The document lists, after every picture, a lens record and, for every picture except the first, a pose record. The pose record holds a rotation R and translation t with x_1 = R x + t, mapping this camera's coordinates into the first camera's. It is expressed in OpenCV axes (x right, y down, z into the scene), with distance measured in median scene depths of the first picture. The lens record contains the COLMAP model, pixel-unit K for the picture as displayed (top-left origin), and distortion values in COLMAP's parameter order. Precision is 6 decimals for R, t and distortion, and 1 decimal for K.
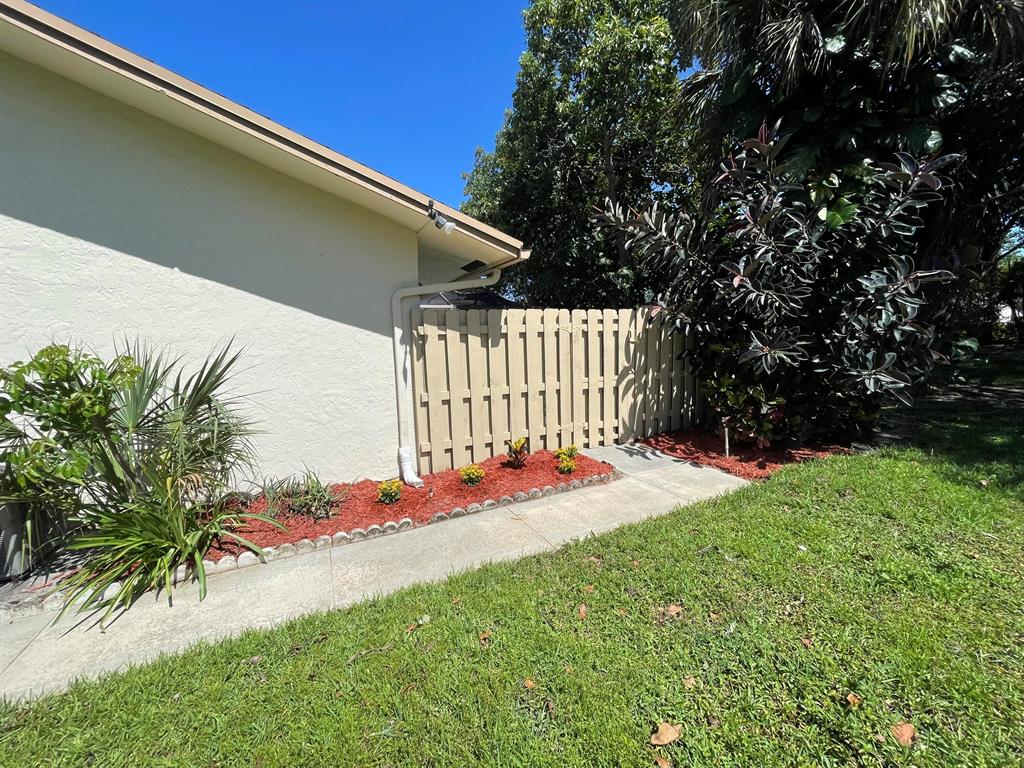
lens RADIAL K [[415.4, 0, 512.0], [0, 415.4, 384.0], [0, 0, 1]] dist [-0.005270, -0.000582]
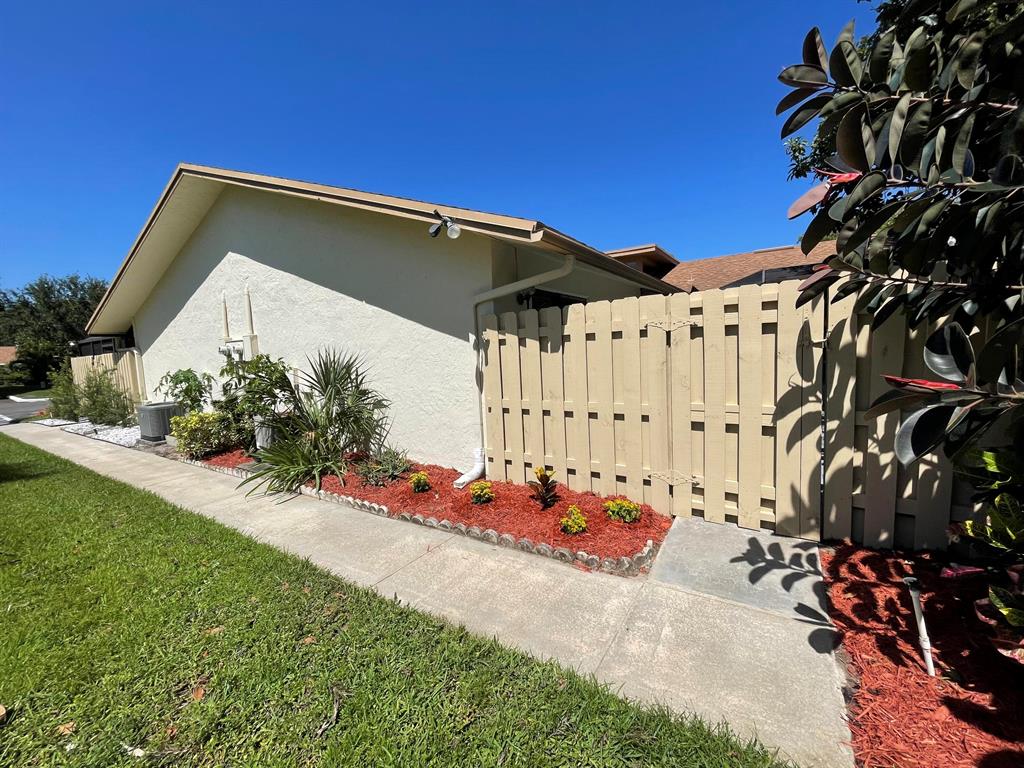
lens RADIAL K [[415.4, 0, 512.0], [0, 415.4, 384.0], [0, 0, 1]] dist [-0.005270, -0.000582]
pose [[0.506609, 0.085690, -0.857907, 0.645861], [-0.054488, 0.996242, 0.067332, -0.080233], [0.860452, 0.012635, 0.509374, 0.529599]]
